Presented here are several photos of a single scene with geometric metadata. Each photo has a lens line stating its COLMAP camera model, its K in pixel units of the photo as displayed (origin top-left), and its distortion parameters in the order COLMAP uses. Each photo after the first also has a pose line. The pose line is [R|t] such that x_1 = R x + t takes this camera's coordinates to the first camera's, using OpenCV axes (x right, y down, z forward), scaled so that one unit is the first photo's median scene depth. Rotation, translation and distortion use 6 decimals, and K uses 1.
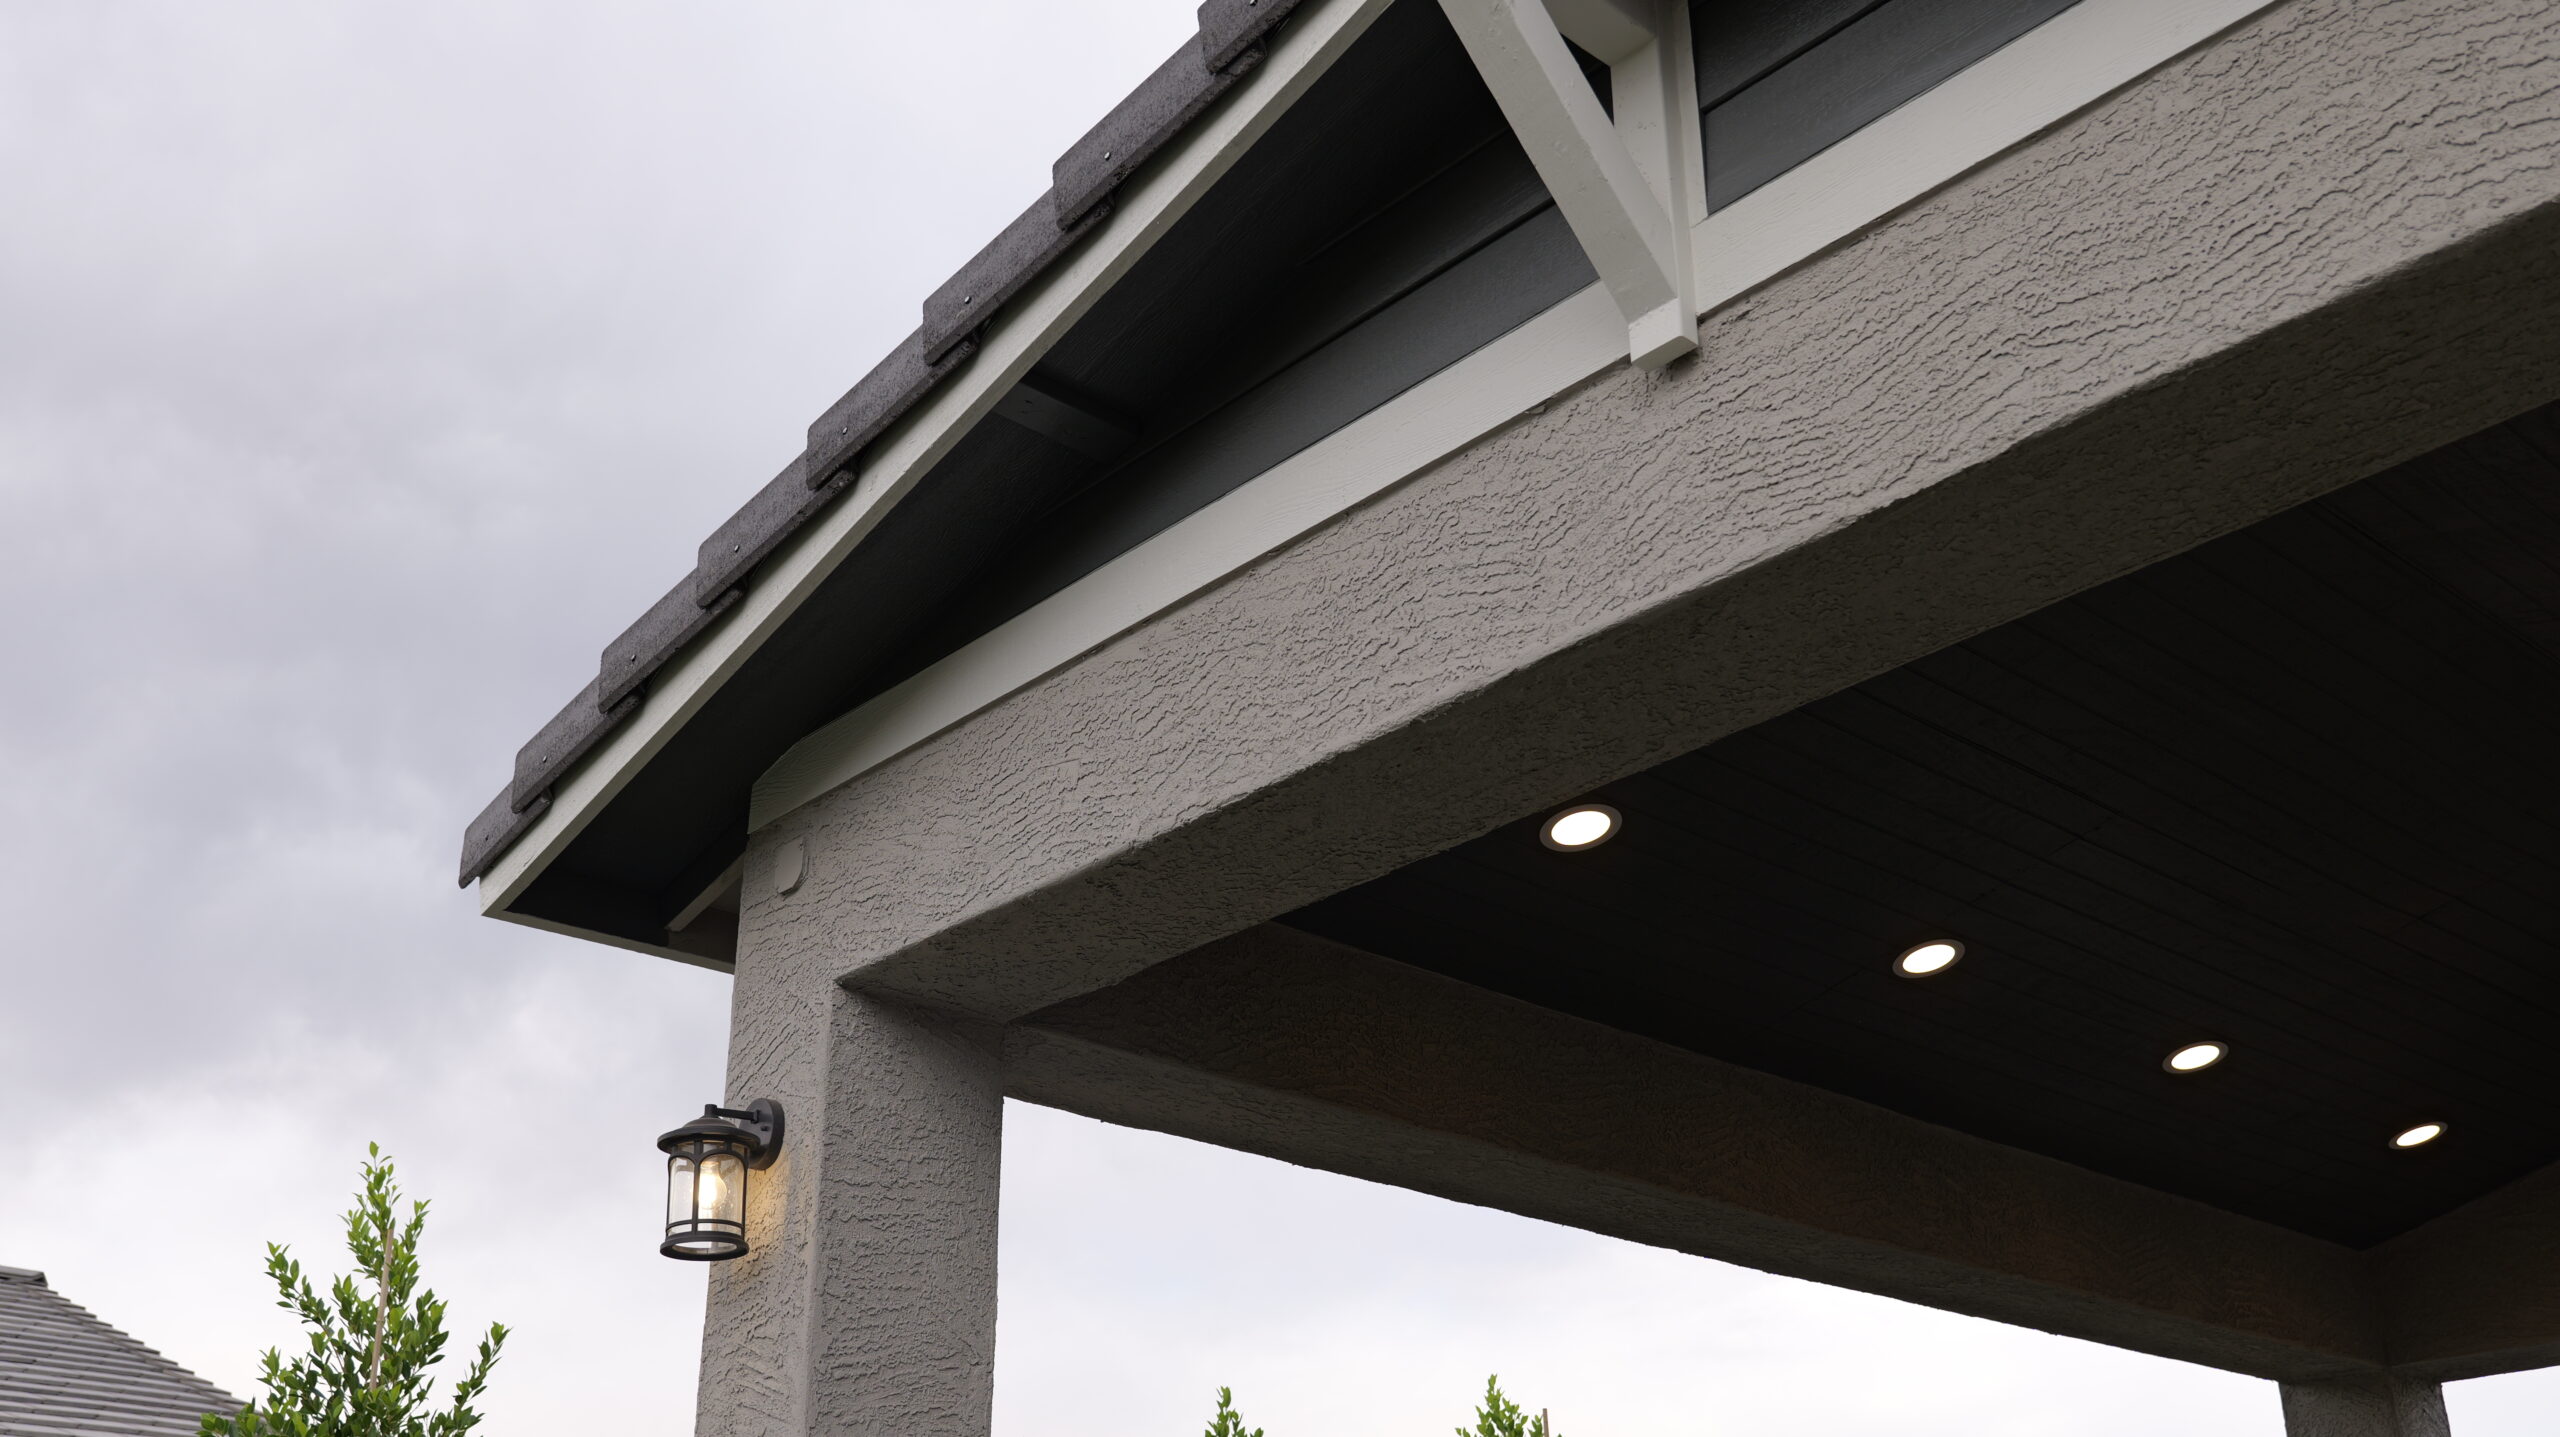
lens RADIAL K [[2552.8, 0, 1280.0], [0, 2552.8, 718.5], [0, 0, 1]] dist [-0.013971, -0.008577]
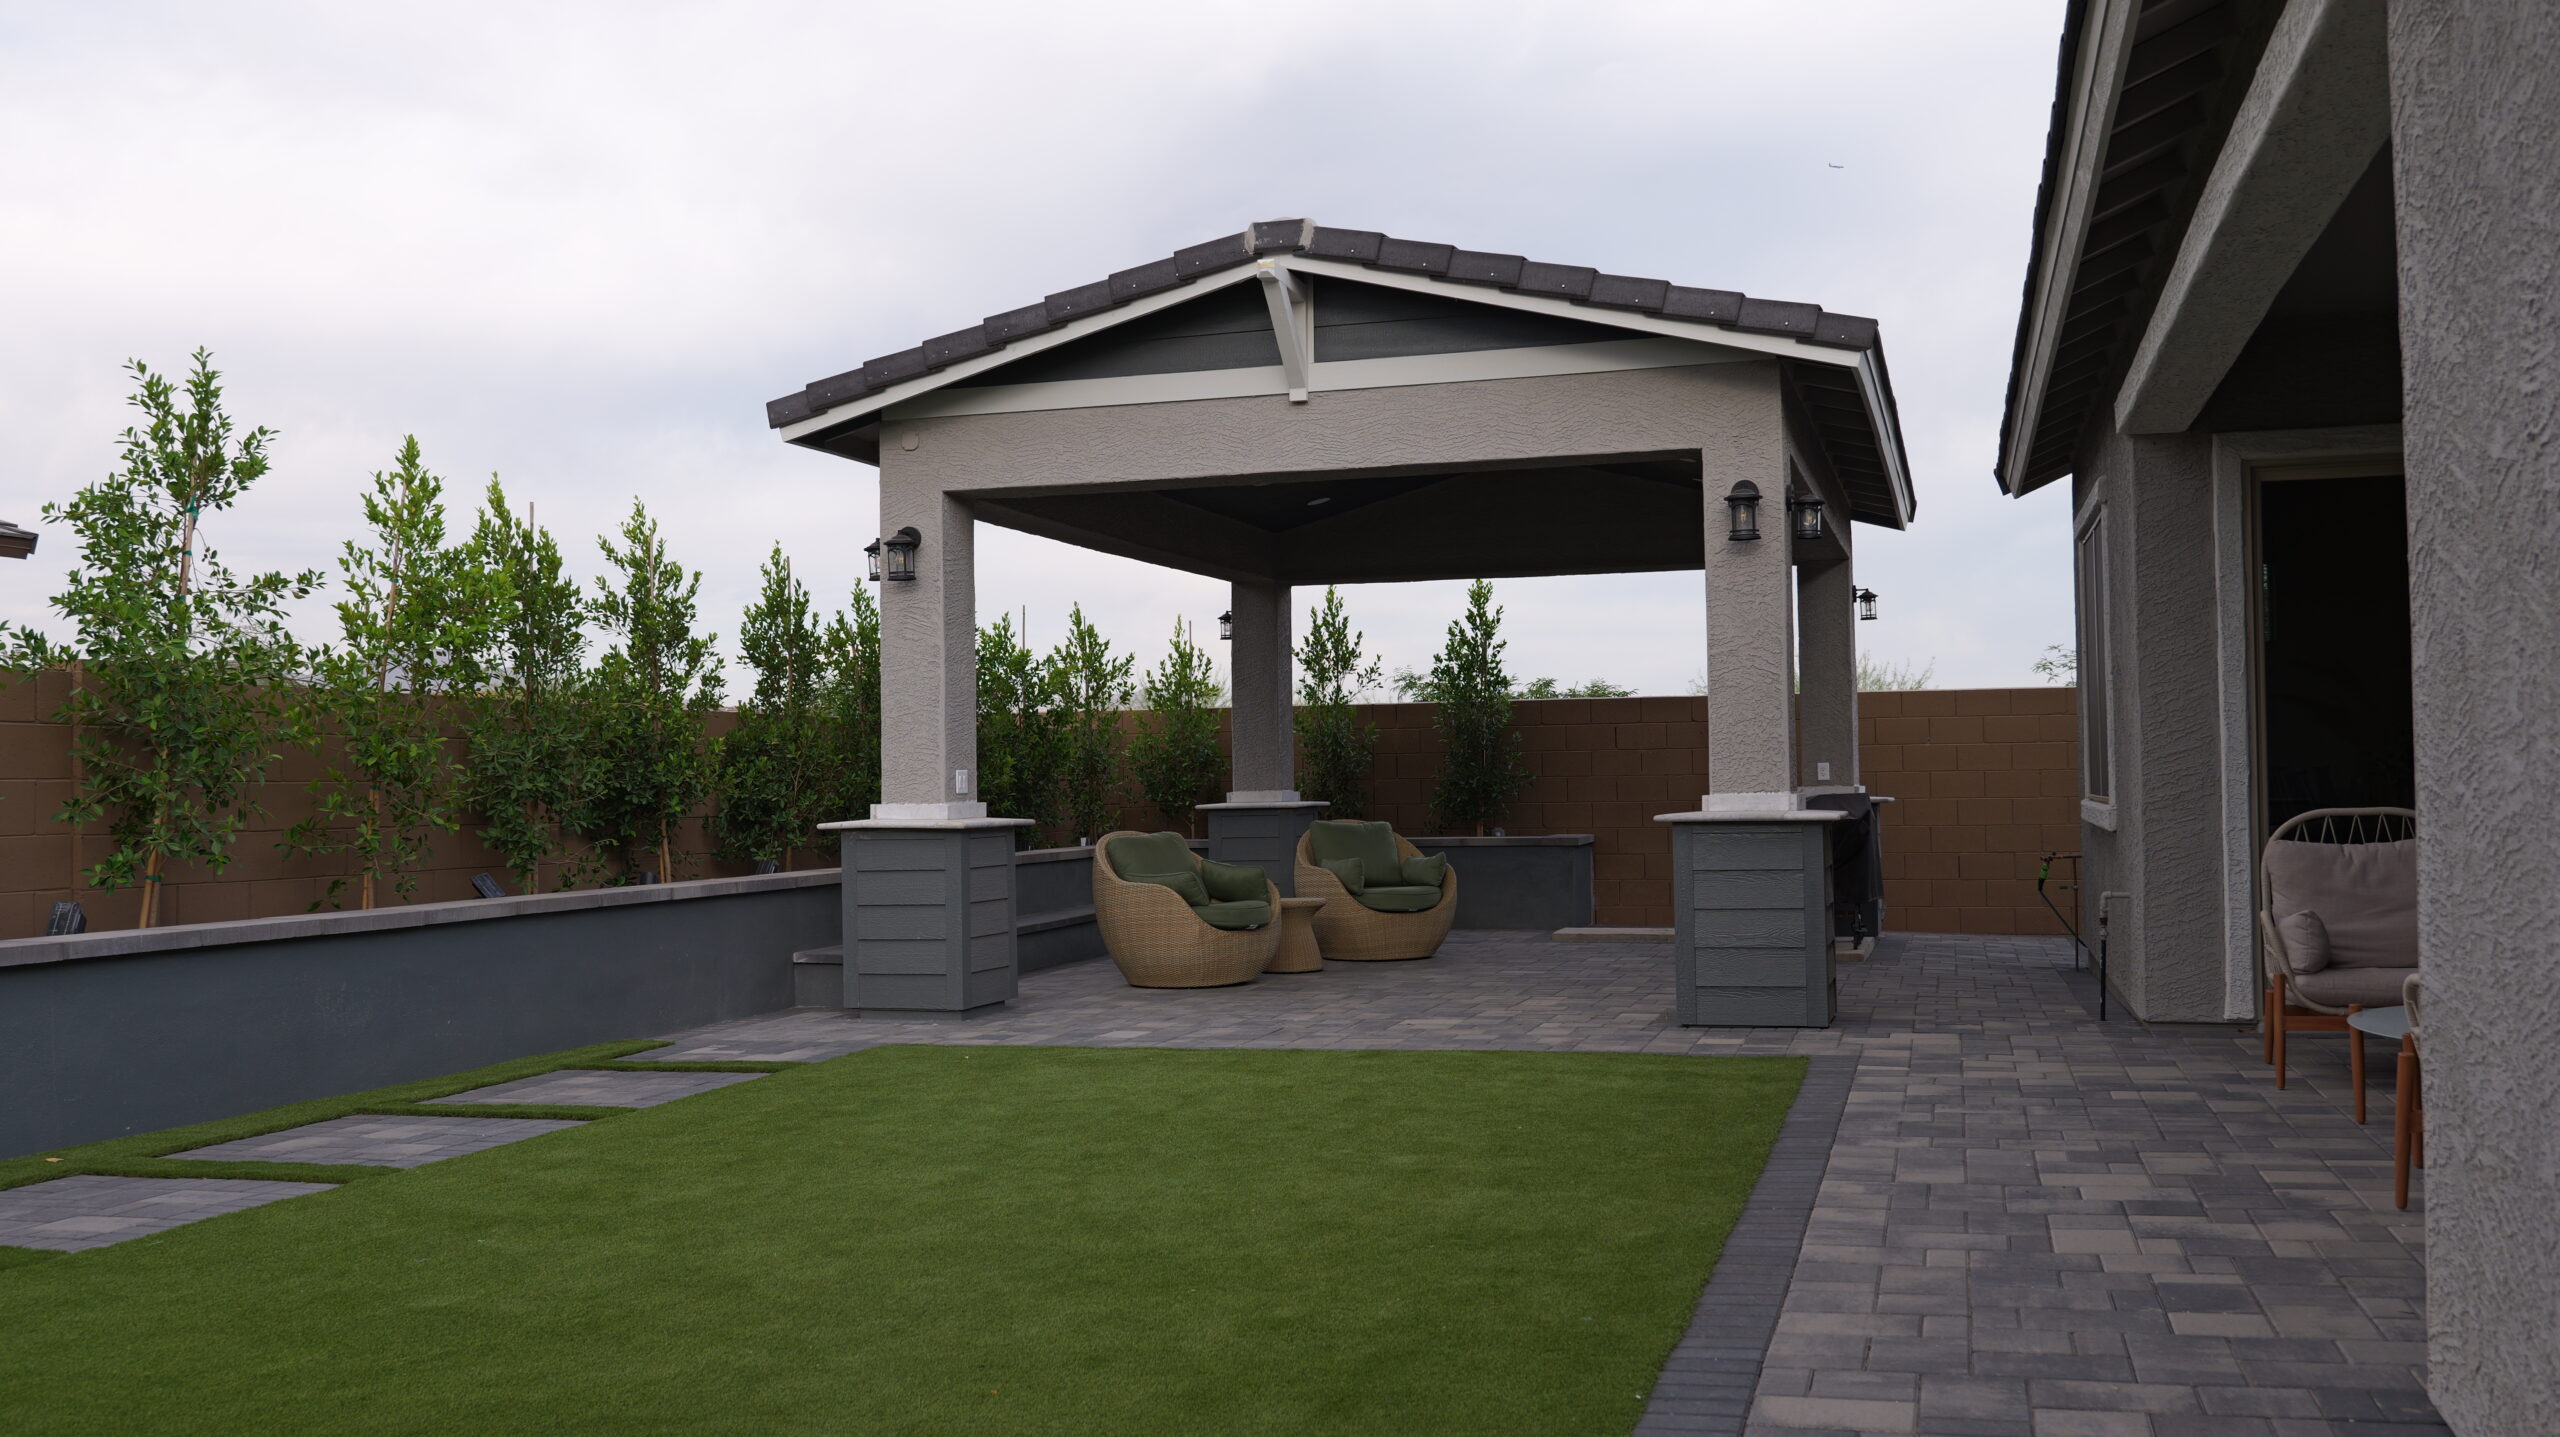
lens RADIAL K [[2237.3, 0, 1280.0], [0, 2237.3, 718.5], [0, 0, 1]] dist [-0.000627, -0.003784]
pose [[0.857050, 0.011258, 0.515111, -1.220457], [-0.210173, 0.920440, 0.329572, -0.616427], [-0.470418, -0.390722, 0.791229, -1.396047]]
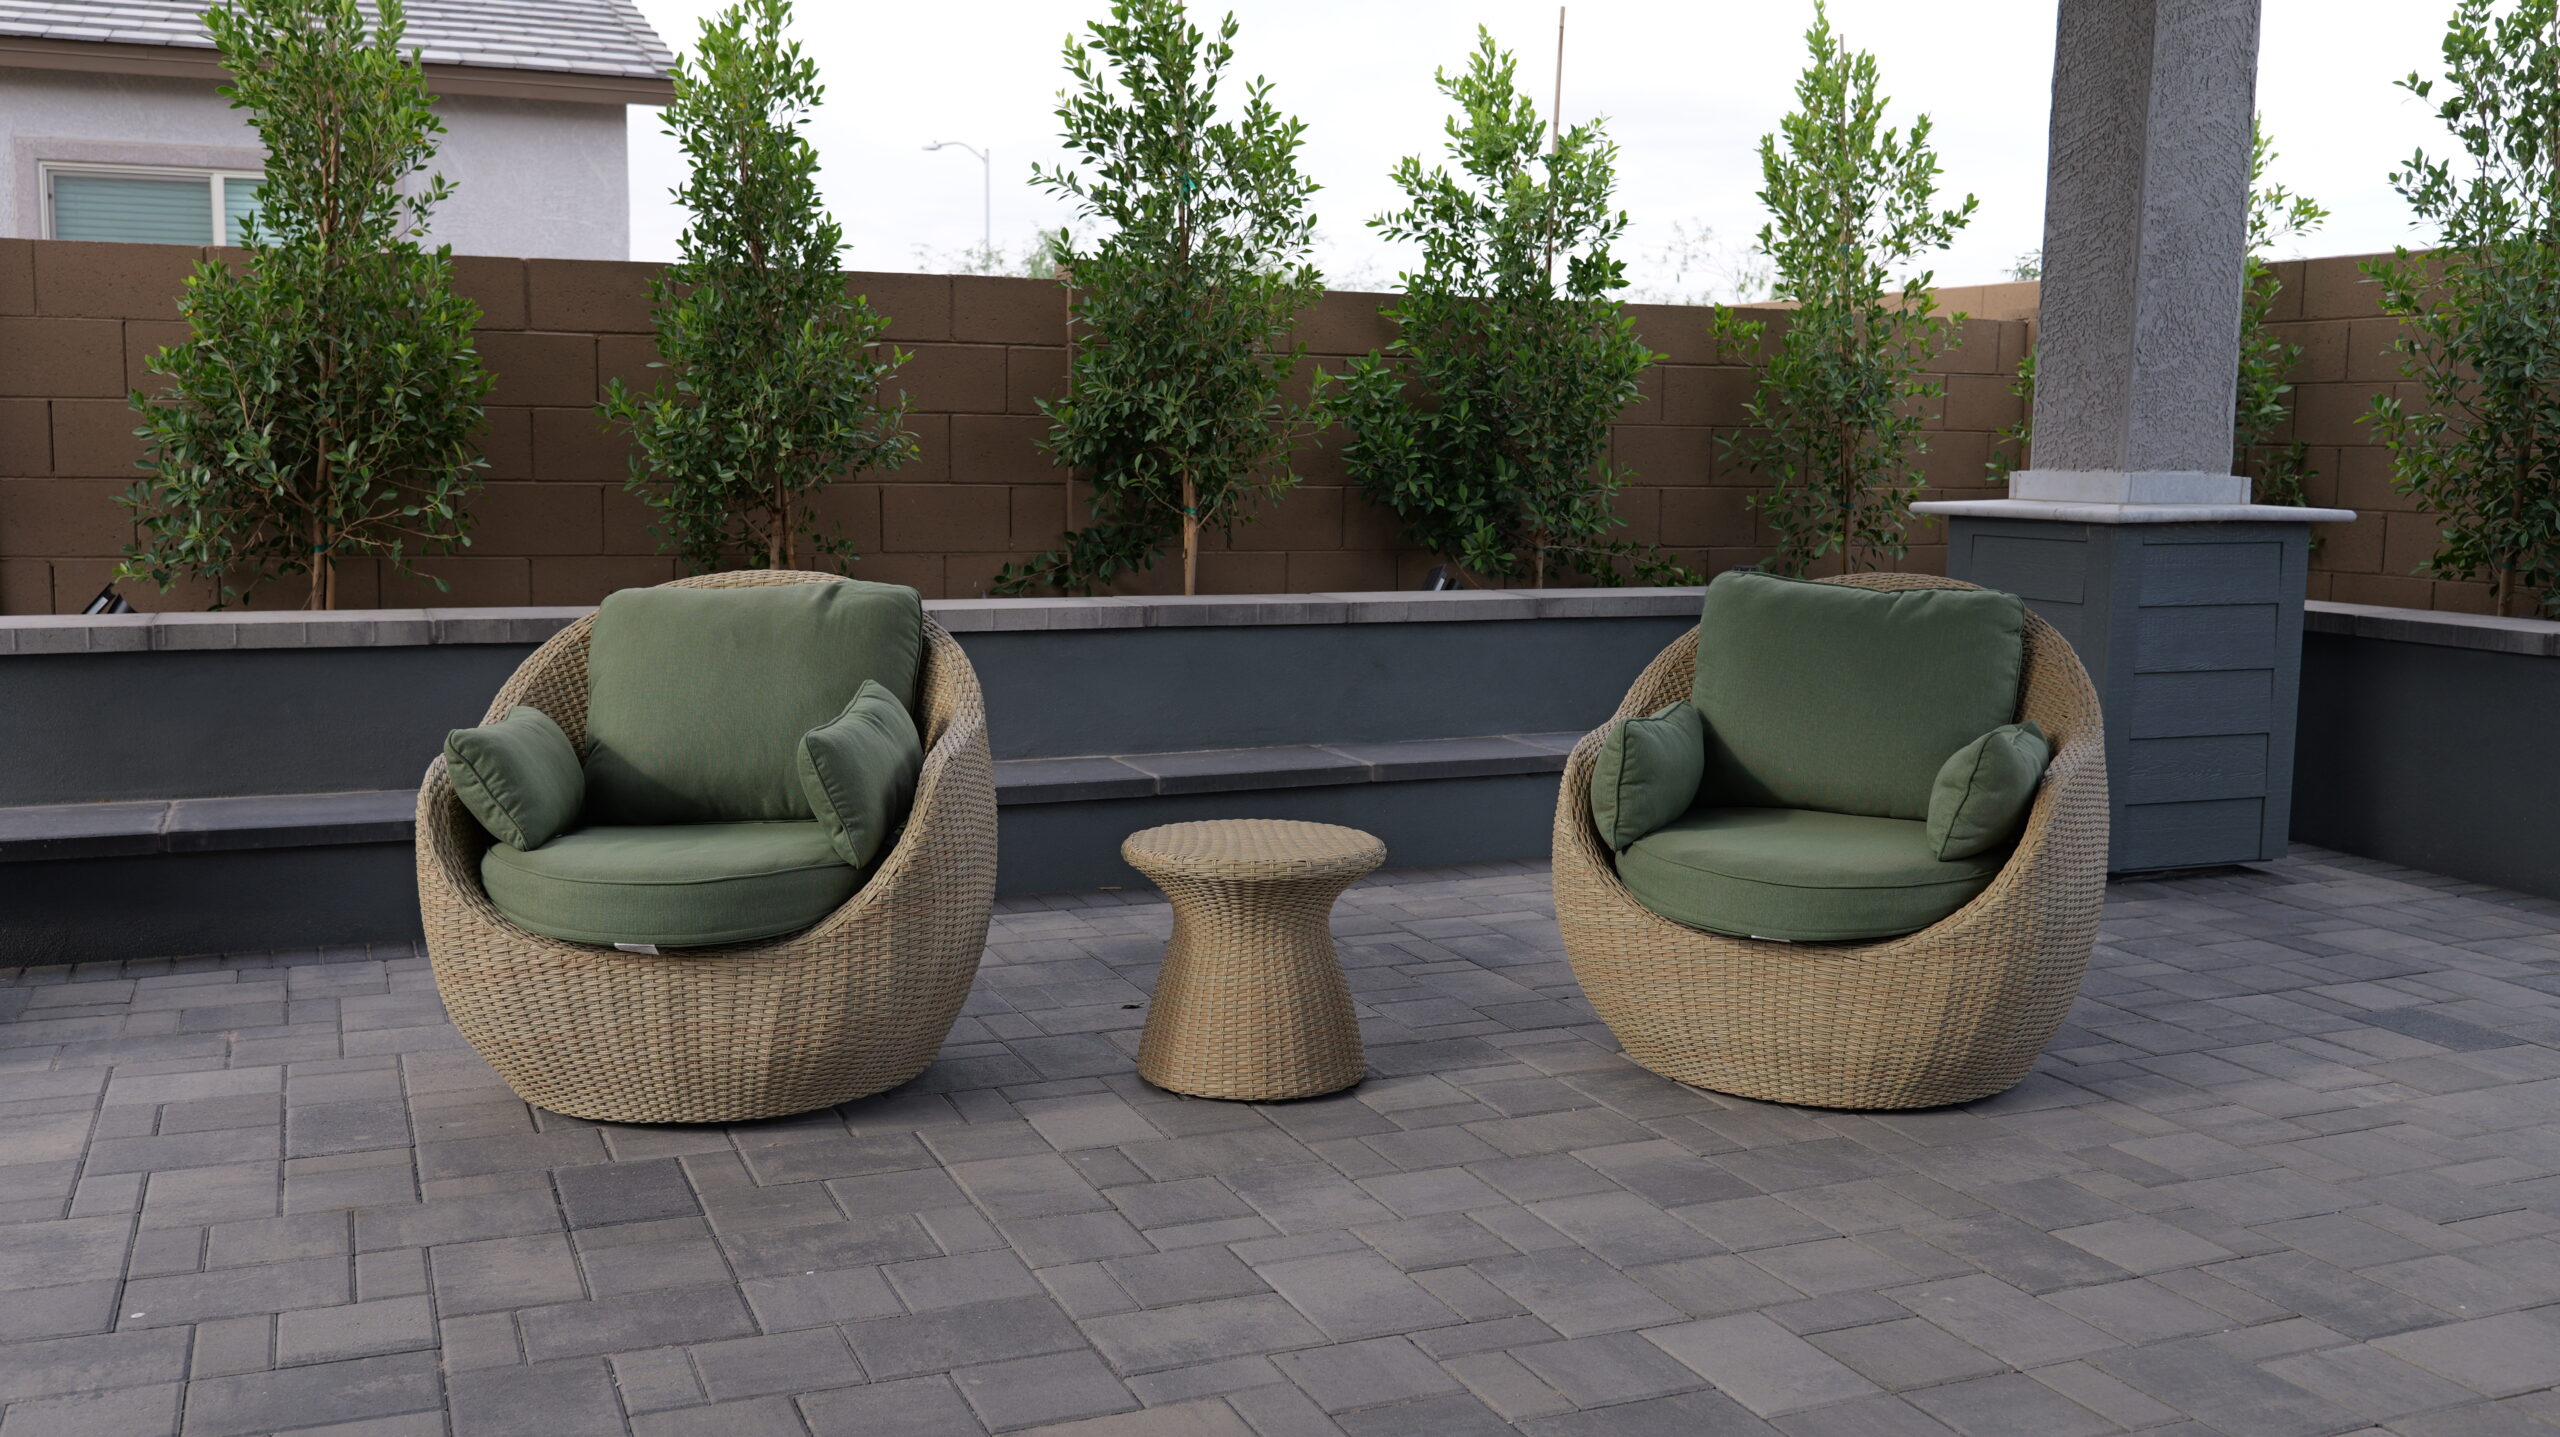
lens RADIAL K [[2237.3, 0, 1280.0], [0, 2237.3, 718.5], [0, 0, 1]] dist [-0.000627, -0.003784]
pose [[0.945895, 0.059230, -0.319022, -0.219749], [0.118557, 0.852128, 0.509727, -0.222292], [0.302039, -0.519971, 0.799001, -0.526825]]
